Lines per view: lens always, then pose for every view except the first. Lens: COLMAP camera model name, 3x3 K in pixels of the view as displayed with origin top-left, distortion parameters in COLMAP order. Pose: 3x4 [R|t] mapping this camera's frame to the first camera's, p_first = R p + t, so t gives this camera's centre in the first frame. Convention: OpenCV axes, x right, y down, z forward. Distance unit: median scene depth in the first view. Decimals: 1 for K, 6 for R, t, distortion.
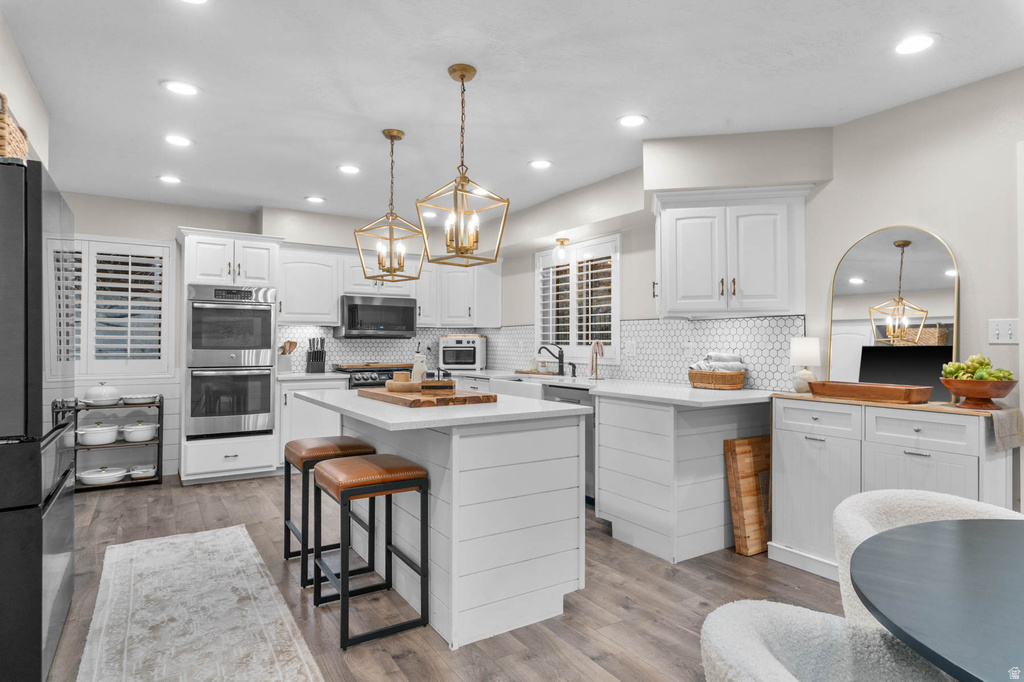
lens RADIAL K [[570.5, 0, 525.1], [0, 570.5, 337.2], [0, 0, 1]] dist [0.002380, 0.000581]
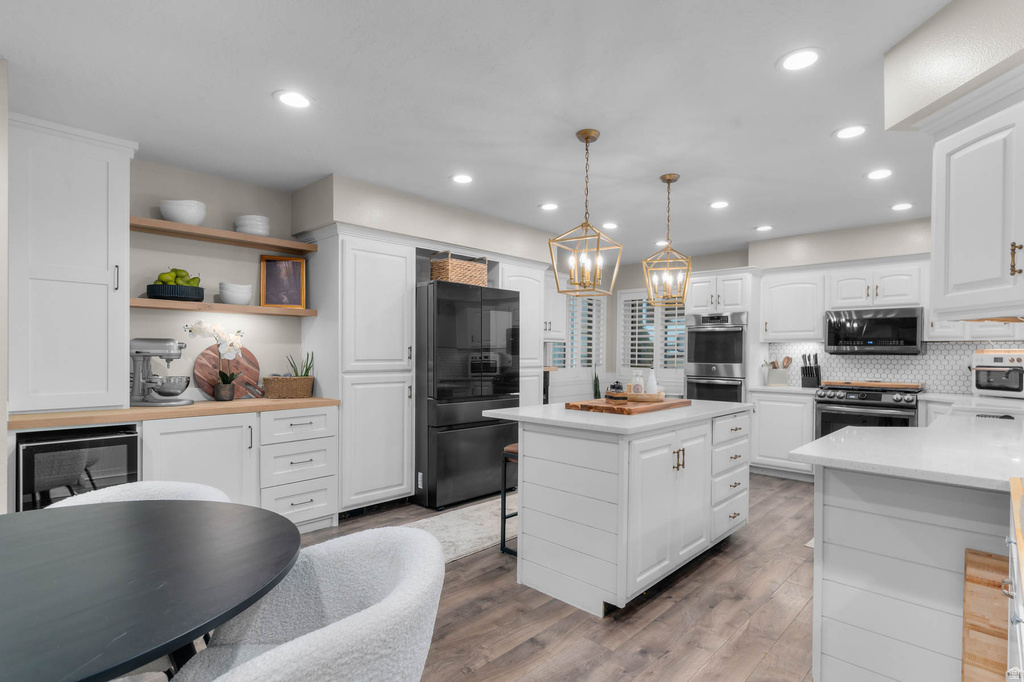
lens RADIAL K [[511.2, 0, 532.6], [0, 511.2, 357.2], [0, 0, 1]] dist [0.005228, 0.001063]
pose [[0.249351, 0.008126, -0.968379, 0.480502], [0.003437, 0.999951, 0.009276, -0.003712], [0.968407, -0.005641, 0.249311, 0.325858]]
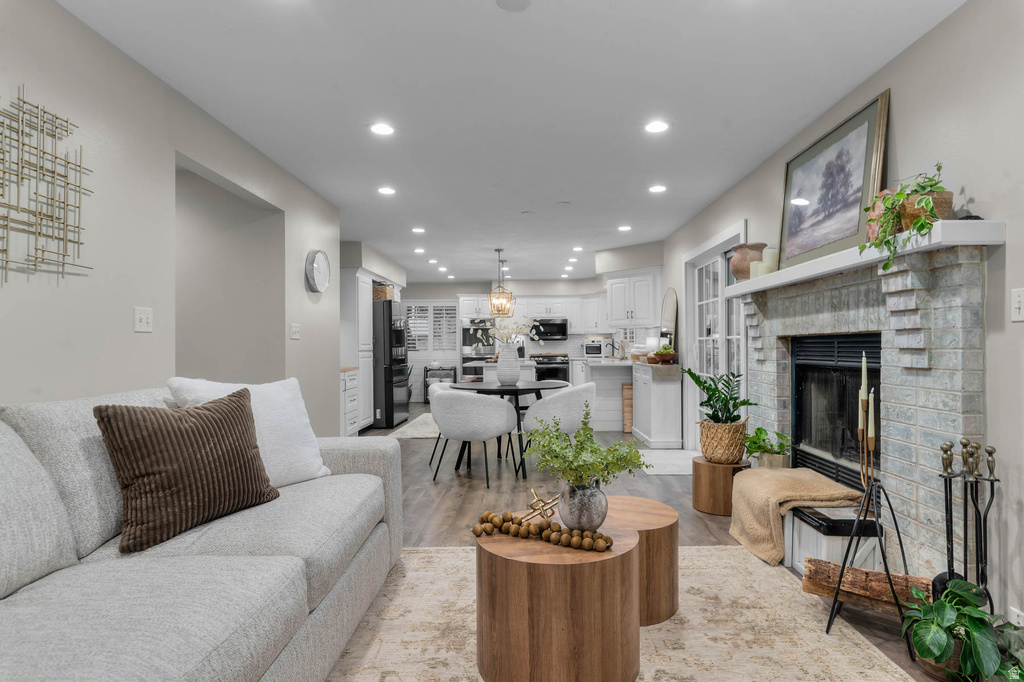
lens RADIAL K [[528.8, 0, 526.1], [0, 528.8, 347.6], [0, 0, 1]] dist [-0.001851, -0.000167]
pose [[0.833770, -0.008013, -0.552054, 0.800638], [0.016843, 0.999798, 0.010927, 0.006873], [0.551856, -0.018408, 0.833736, -0.642469]]
